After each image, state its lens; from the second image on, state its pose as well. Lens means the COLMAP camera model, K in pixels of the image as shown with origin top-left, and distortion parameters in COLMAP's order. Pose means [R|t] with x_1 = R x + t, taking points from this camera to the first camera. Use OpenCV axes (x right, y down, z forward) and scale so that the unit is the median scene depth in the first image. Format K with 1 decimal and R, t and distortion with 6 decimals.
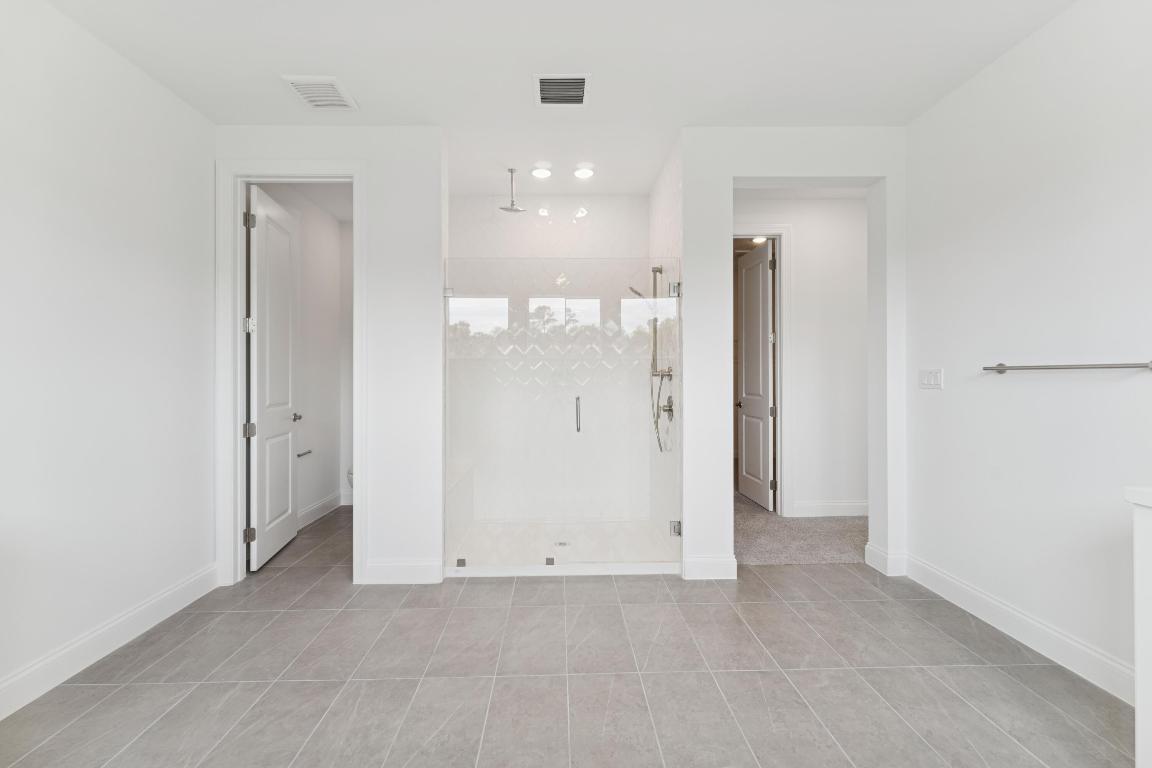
lens RADIAL K [[469.2, 0, 573.3], [0, 469.2, 368.9], [0, 0, 1]] dist [0.000516, -0.000008]
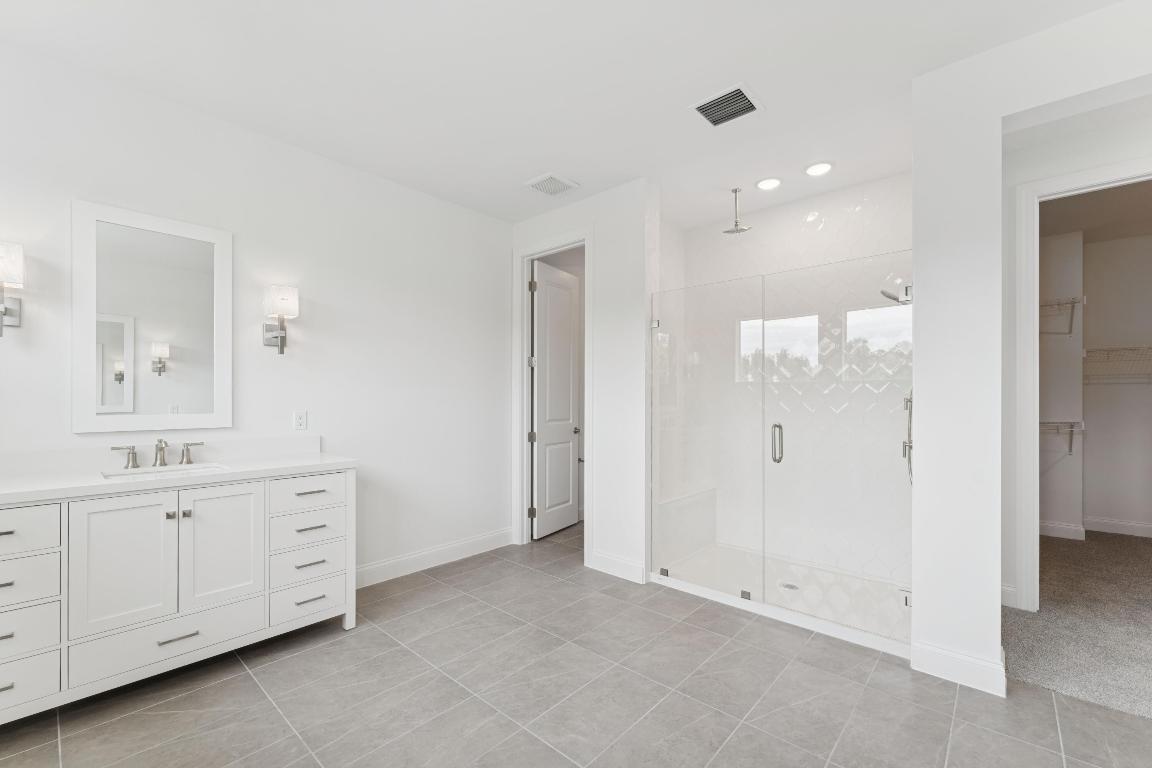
lens RADIAL K [[475.6, 0, 577.8], [0, 475.6, 391.5], [0, 0, 1]] dist [0.000193, 0.000006]
pose [[0.732491, -0.001004, -0.680776, 0.368759], [0.001150, 0.999999, -0.000238, -0.004725], [0.680776, -0.000609, 0.732492, 0.059481]]
